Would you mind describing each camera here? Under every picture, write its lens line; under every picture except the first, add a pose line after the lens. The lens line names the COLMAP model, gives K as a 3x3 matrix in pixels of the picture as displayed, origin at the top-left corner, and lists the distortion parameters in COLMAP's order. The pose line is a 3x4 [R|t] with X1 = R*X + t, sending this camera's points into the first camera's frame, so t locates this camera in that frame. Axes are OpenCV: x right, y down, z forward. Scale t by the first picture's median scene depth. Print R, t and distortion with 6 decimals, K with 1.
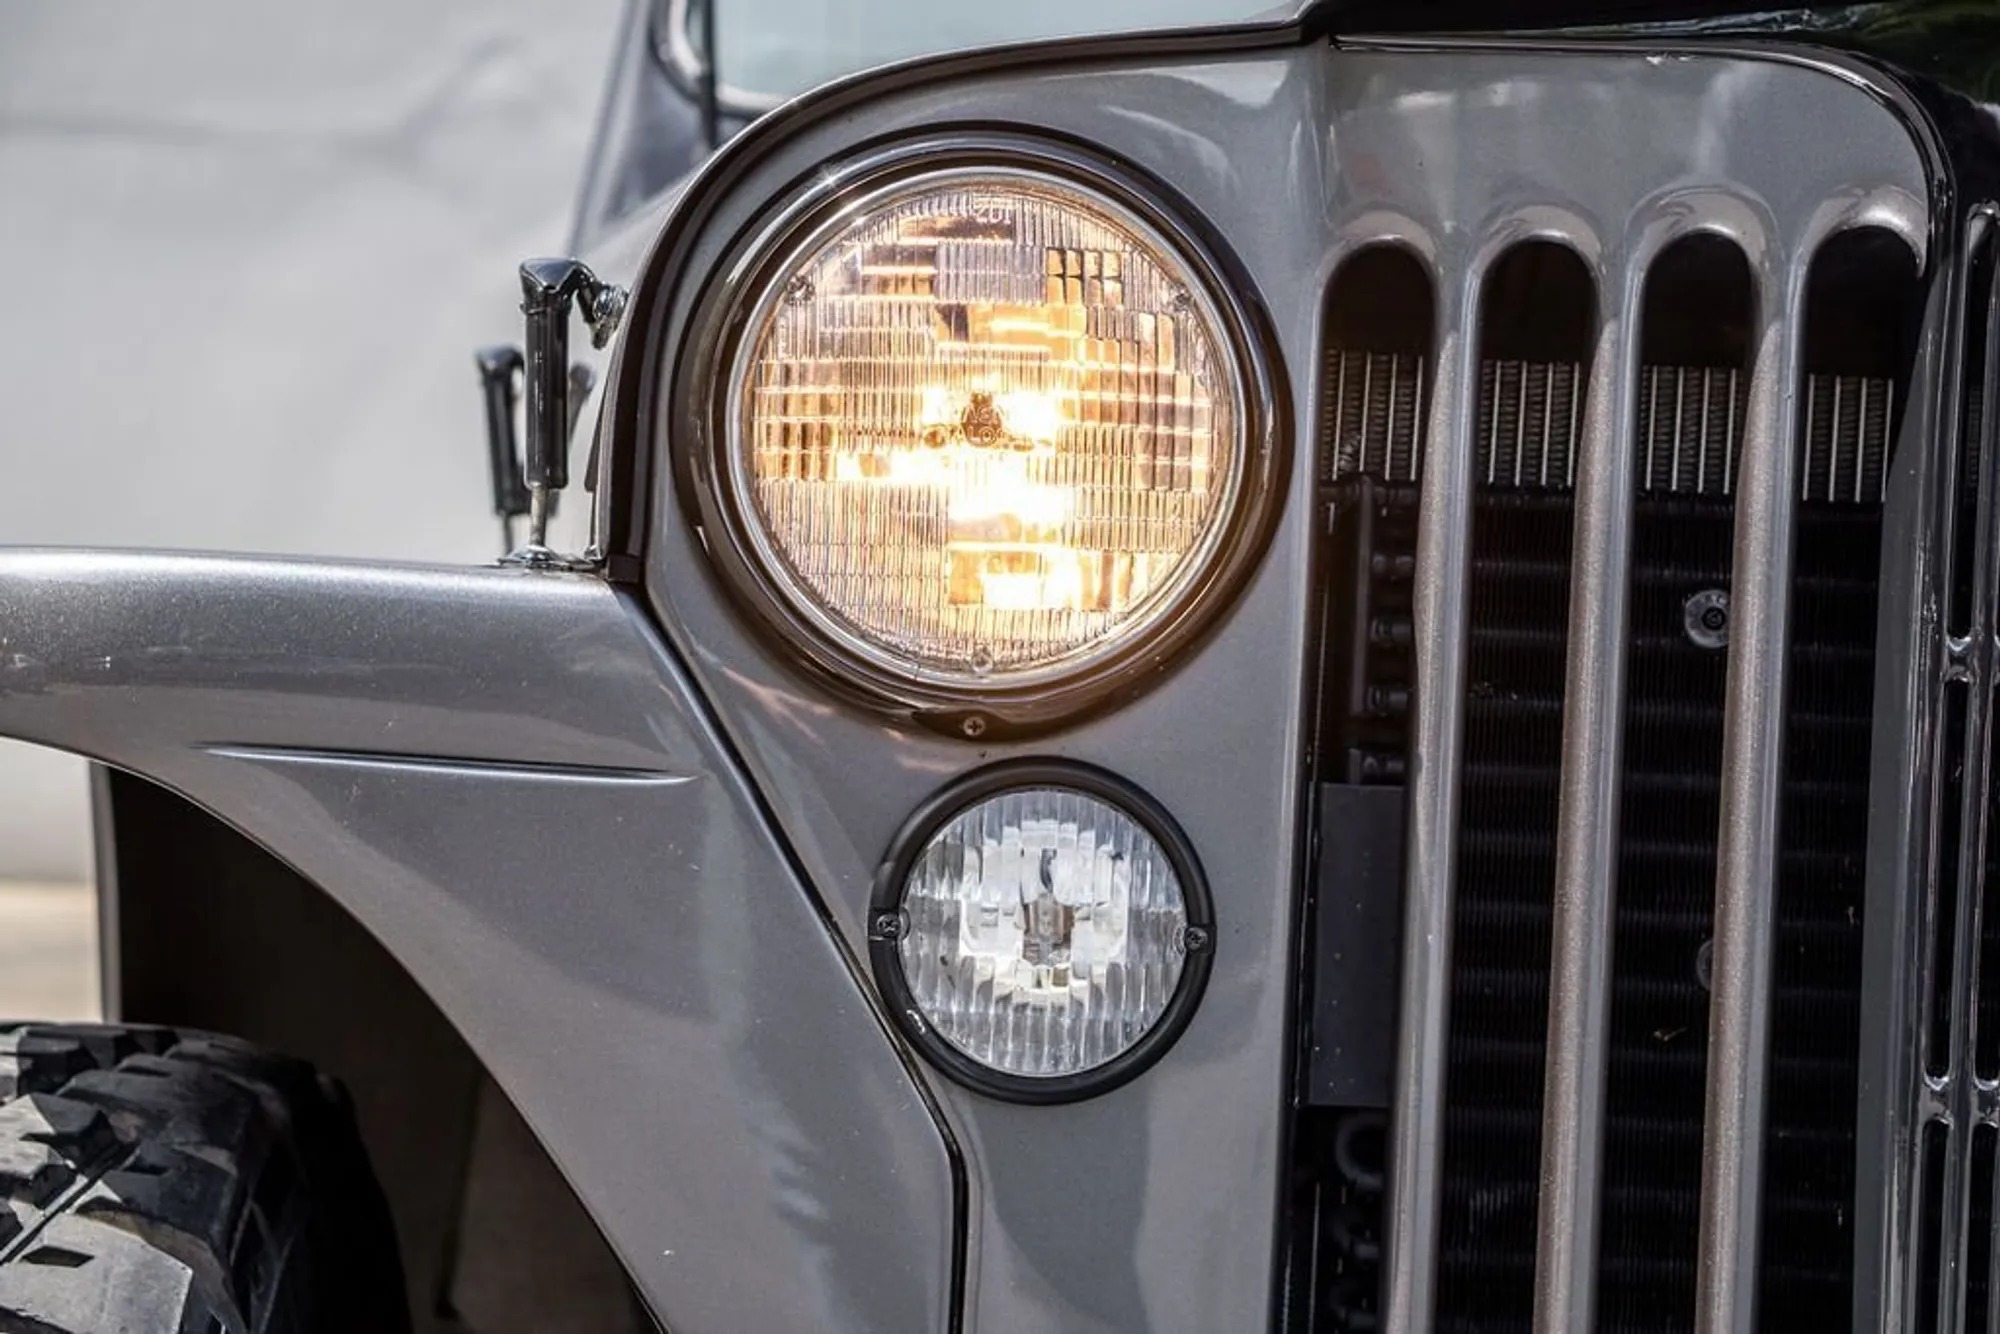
lens RADIAL K [[4459.4, 0, 1020.2], [0, 4459.4, 670.7], [0, 0, 1]] dist [0.022014, 0.039234]
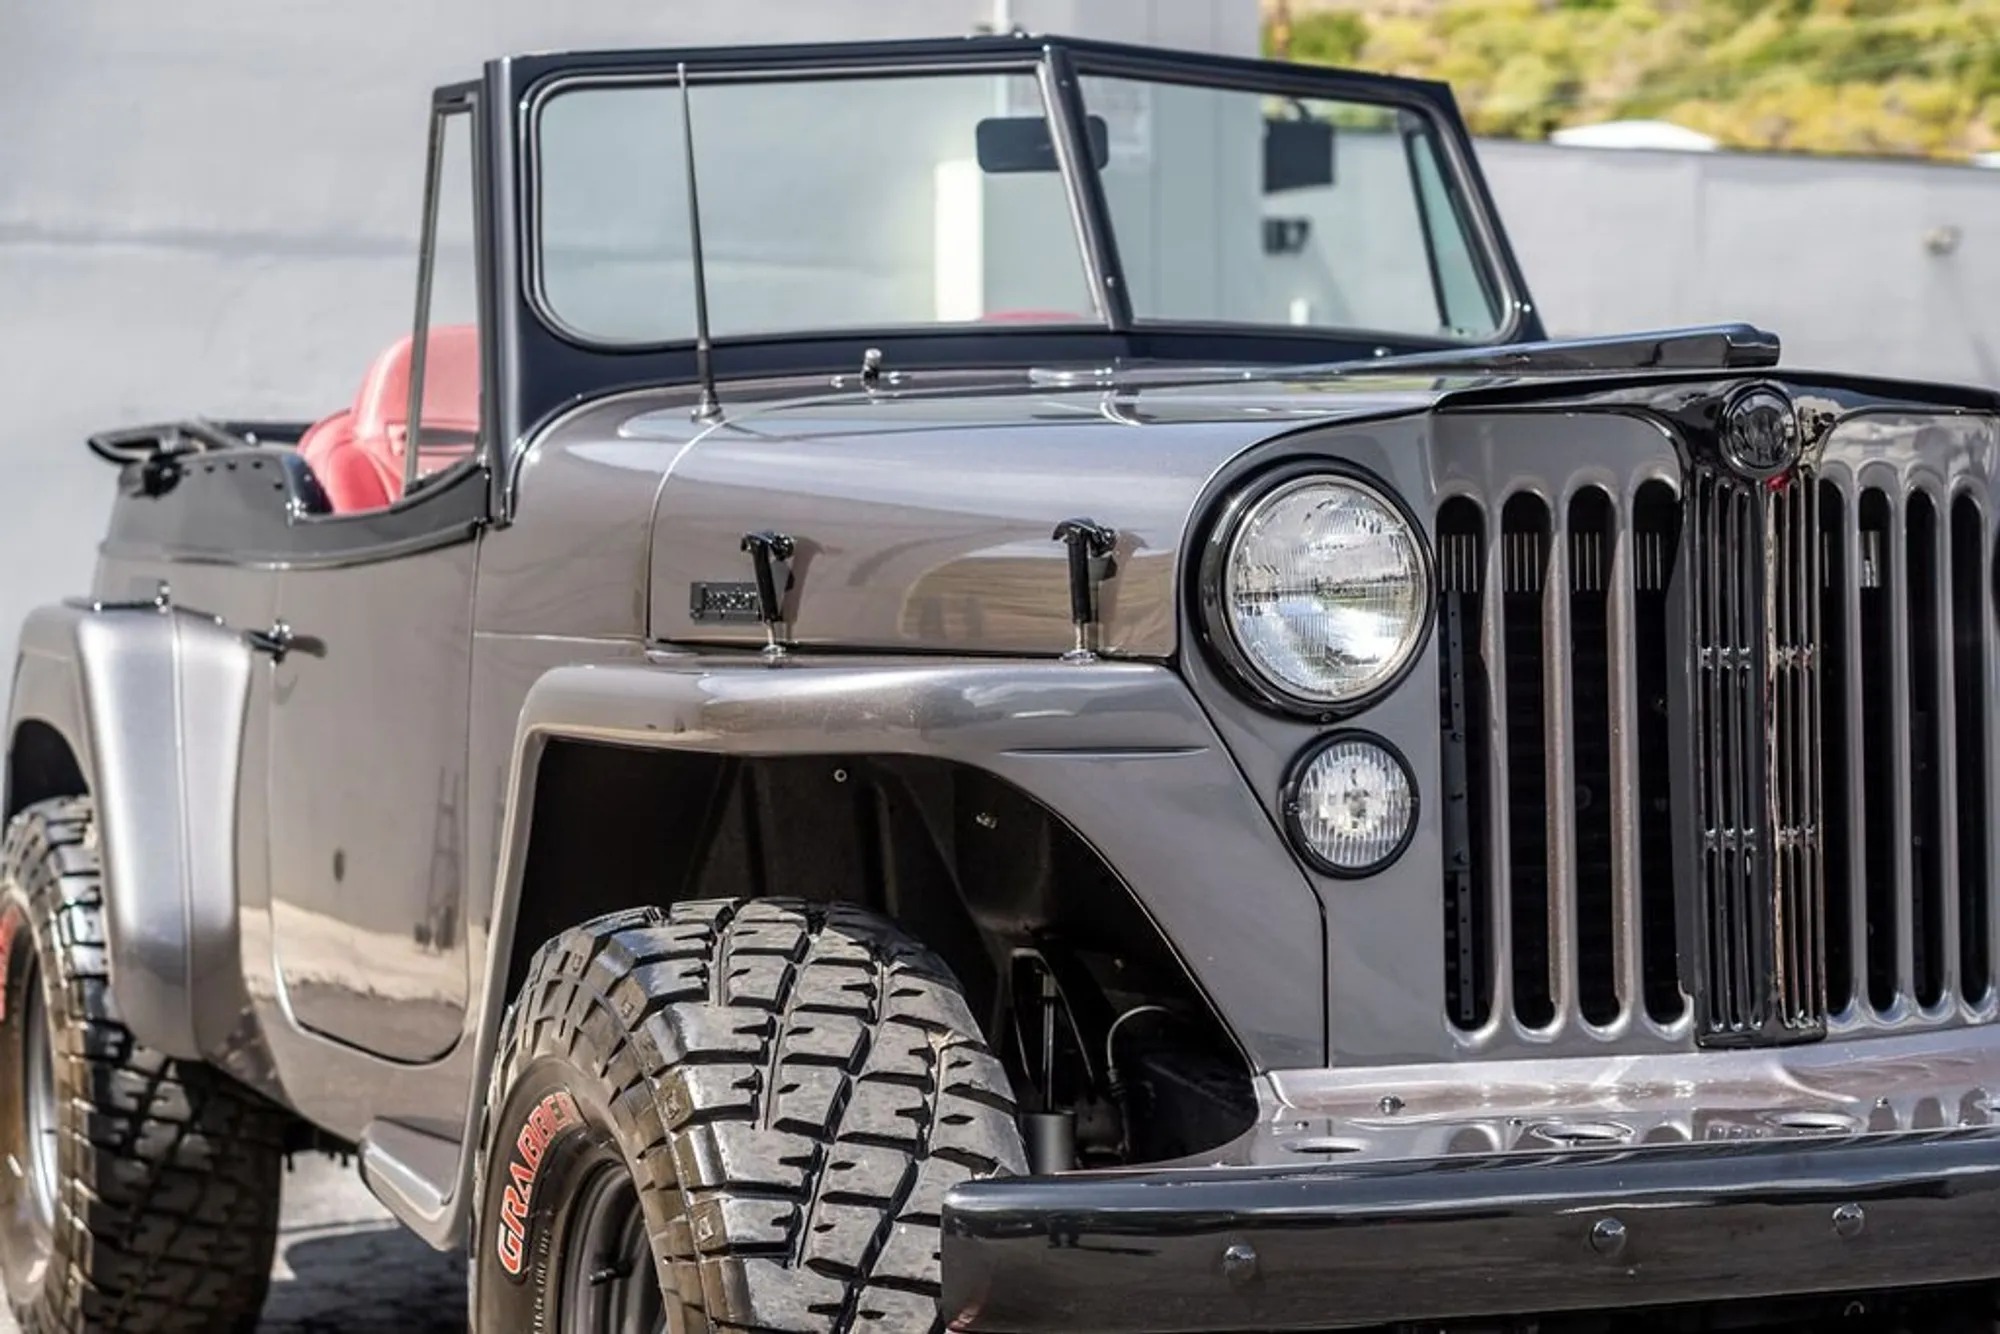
lens RADIAL K [[4305.1, 0, 1000.0], [0, 4305.1, 667.0], [0, 0, 1]] dist [0.056448, 0.177941]
pose [[0.928201, -0.070564, 0.365327, -0.972855], [0.064212, 0.997499, 0.029523, -0.089556], [-0.366496, -0.003945, 0.930411, -1.006008]]
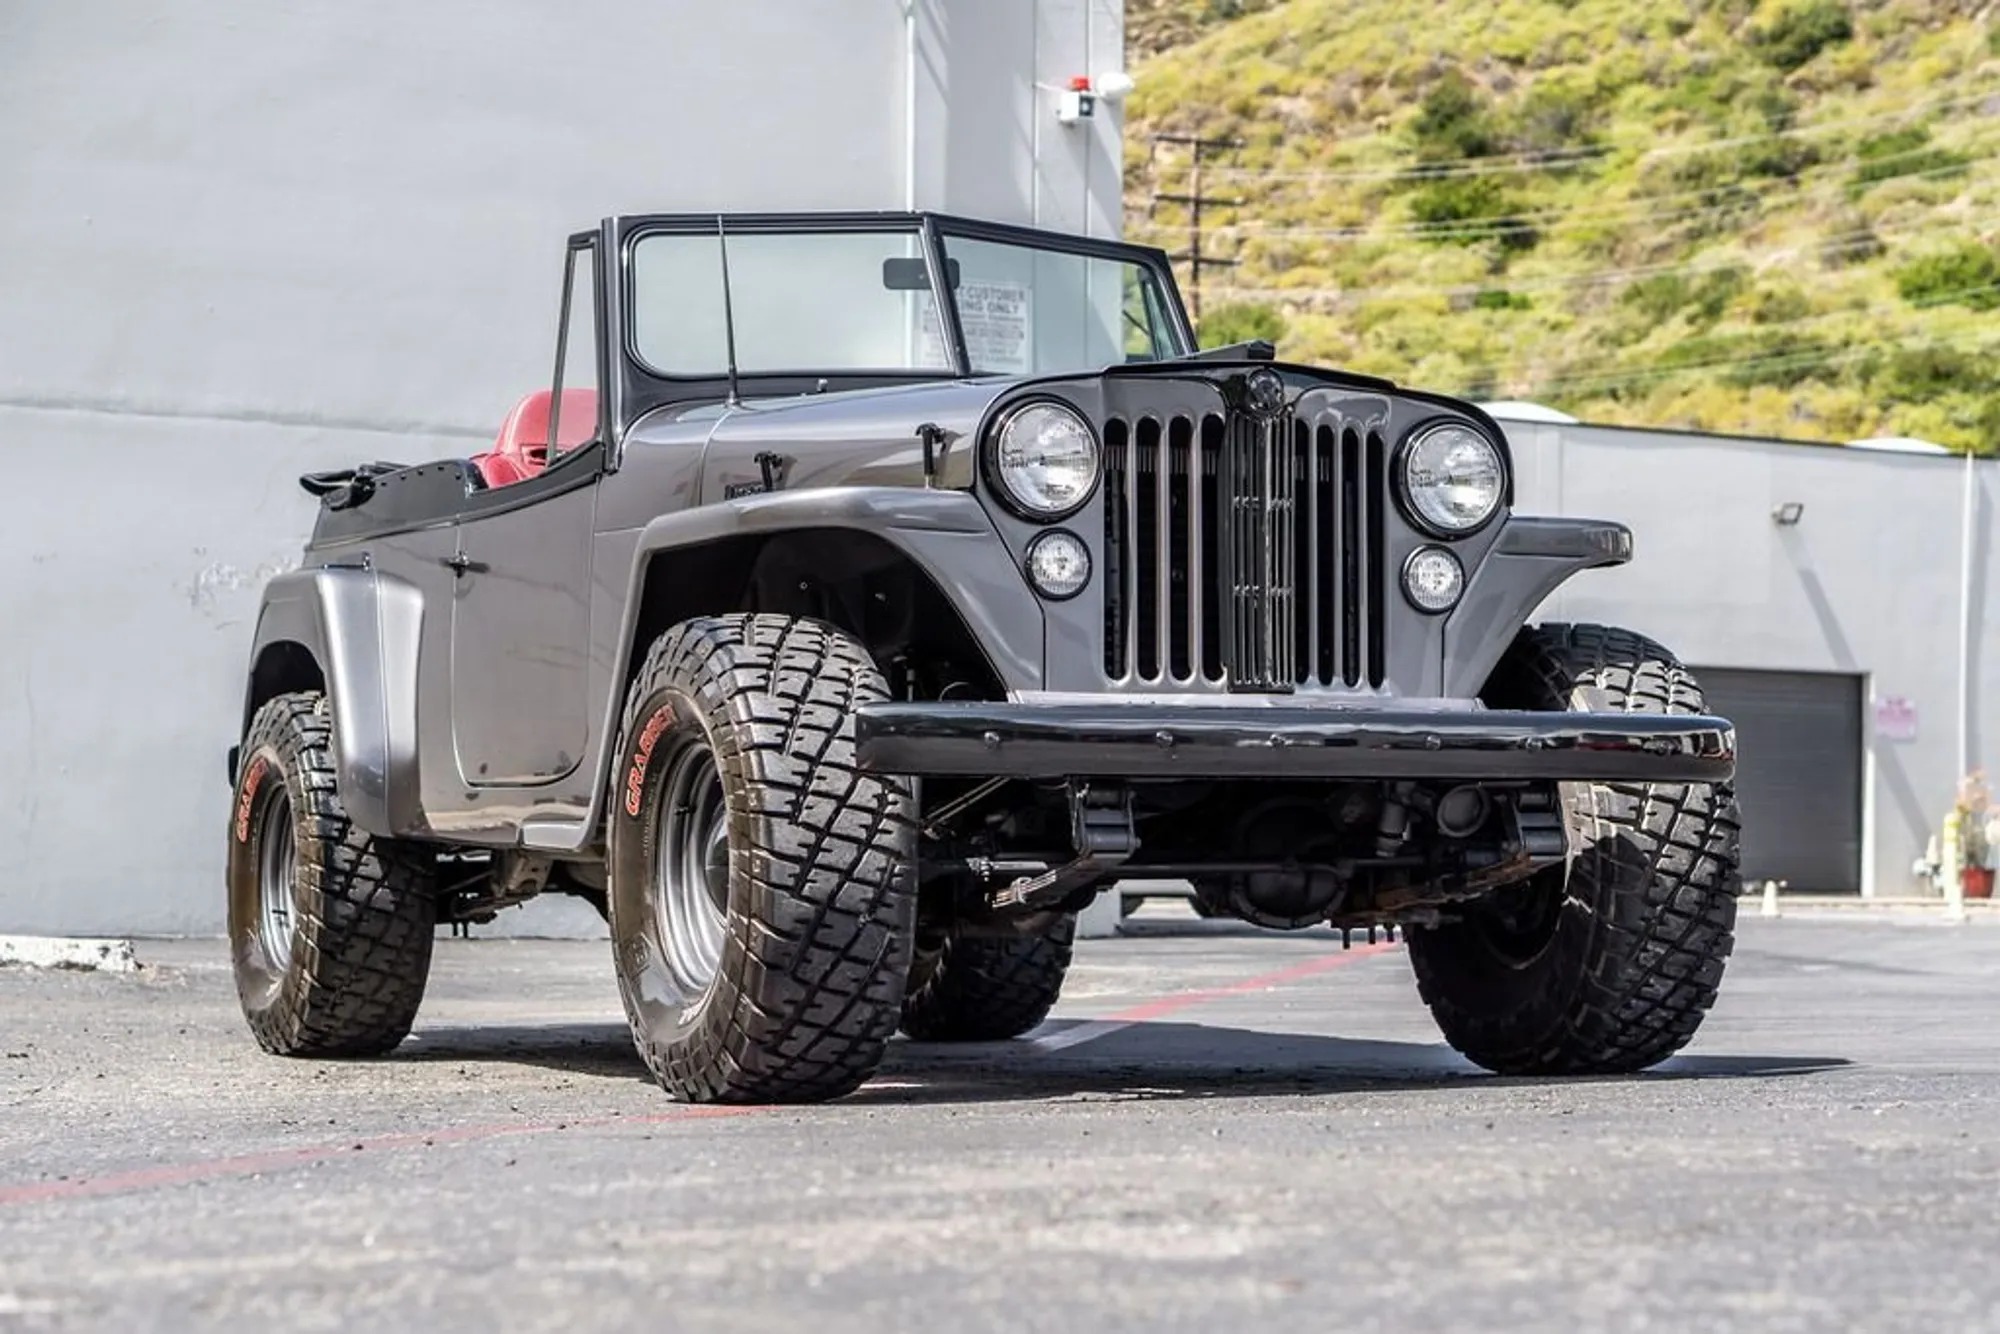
lens RADIAL K [[4459.4, 0, 1020.2], [0, 4459.4, 670.7], [0, 0, 1]] dist [0.022014, 0.039234]
pose [[0.919456, -0.026240, 0.392316, -1.890888], [0.044507, 0.998304, -0.037537, 0.347367], [-0.390665, 0.051974, 0.919064, -3.324822]]
